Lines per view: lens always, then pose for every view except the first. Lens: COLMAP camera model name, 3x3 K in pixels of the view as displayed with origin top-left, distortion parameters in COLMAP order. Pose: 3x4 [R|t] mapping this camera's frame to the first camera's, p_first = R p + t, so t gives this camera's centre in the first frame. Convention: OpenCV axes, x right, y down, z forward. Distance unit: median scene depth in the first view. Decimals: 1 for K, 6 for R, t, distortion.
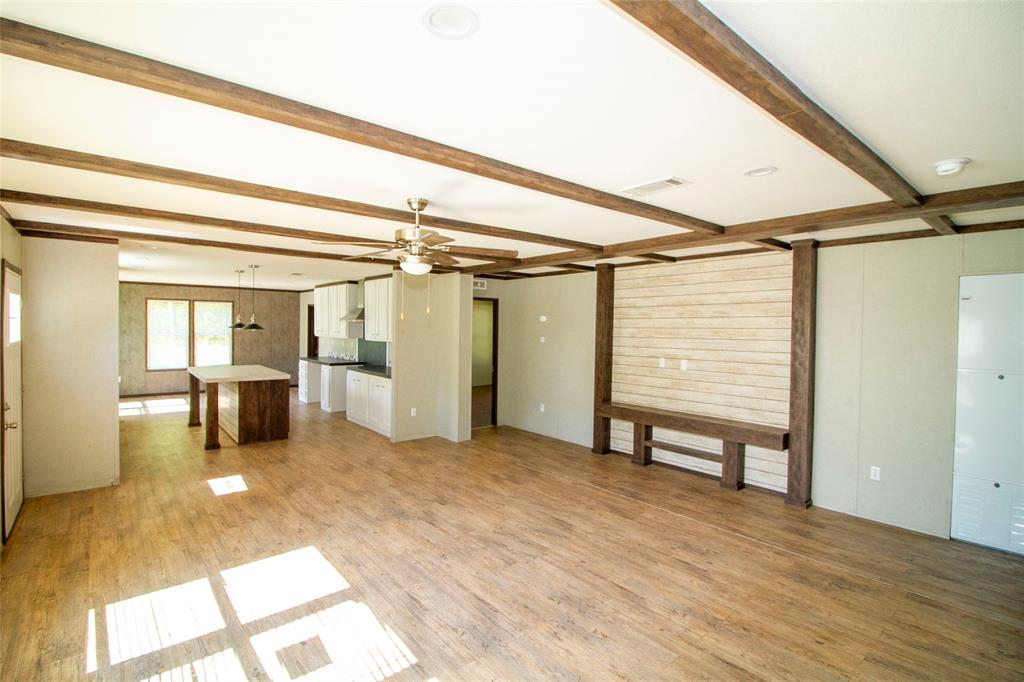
lens RADIAL K [[475.7, 0, 512.3], [0, 475.7, 343.3], [0, 0, 1]] dist [-0.006006, -0.008770]
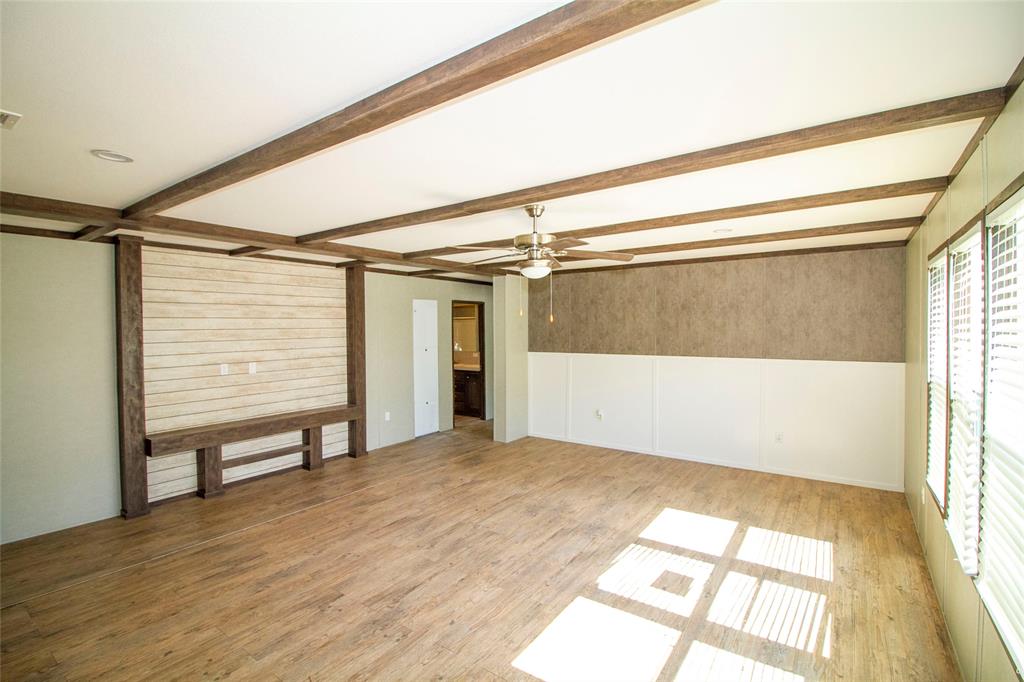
lens RADIAL K [[475.7, 0, 500.2], [0, 475.7, 336.6], [0, 0, 1]] dist [-0.006006, -0.008770]
pose [[-0.231866, -0.028107, 0.972342, -0.731339], [0.039249, 0.998498, 0.038222, -0.036776], [-0.971956, 0.047026, -0.230414, 0.803300]]
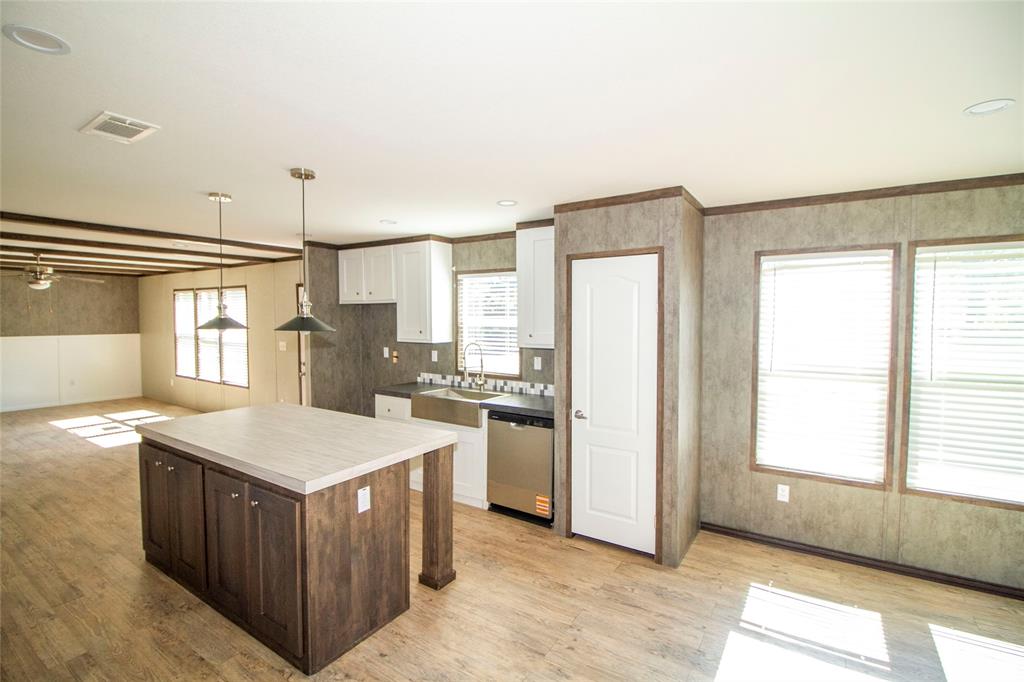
lens RADIAL K [[475.7, 0, 505.3], [0, 475.7, 336.6], [0, 0, 1]] dist [-0.006006, -0.008770]
pose [[-0.961711, -0.006581, -0.273987, -0.919594], [-0.027641, 0.996943, 0.073075, -0.088523], [0.272668, 0.077850, -0.958953, 2.053936]]
